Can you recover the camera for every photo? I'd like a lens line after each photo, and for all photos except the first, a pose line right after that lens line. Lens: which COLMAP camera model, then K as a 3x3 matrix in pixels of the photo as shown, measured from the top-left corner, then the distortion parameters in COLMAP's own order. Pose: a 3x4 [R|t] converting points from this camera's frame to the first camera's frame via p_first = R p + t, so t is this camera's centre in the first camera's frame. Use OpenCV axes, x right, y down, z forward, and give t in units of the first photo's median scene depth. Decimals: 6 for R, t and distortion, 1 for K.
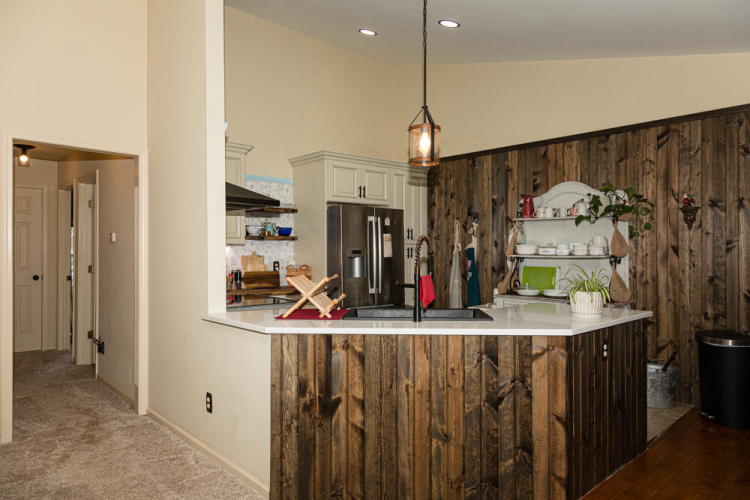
lens RADIAL K [[501.0, 0, 375.3], [0, 501.0, 240.6], [0, 0, 1]] dist [0.008901, 0.001604]
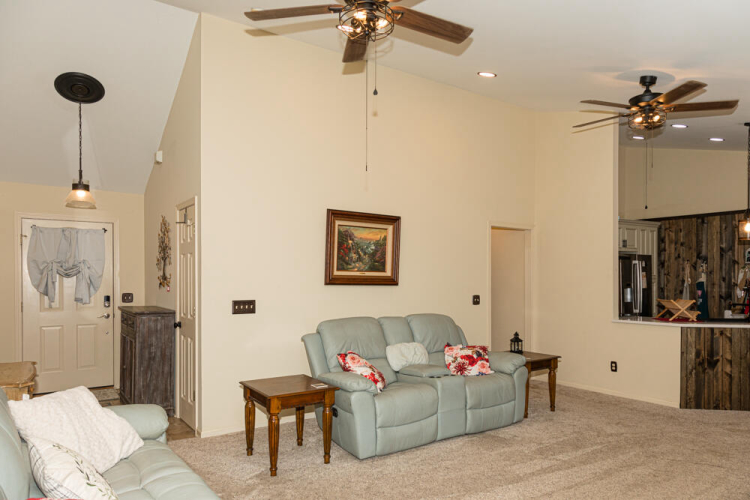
lens RADIAL K [[513.9, 0, 374.3], [0, 513.9, 278.1], [0, 0, 1]] dist [0.003763, -0.001899]
pose [[0.991332, -0.002738, -0.131355, -0.688703], [0.005045, 0.999839, 0.017232, -0.032232], [0.131287, -0.017745, 0.991186, -0.723551]]
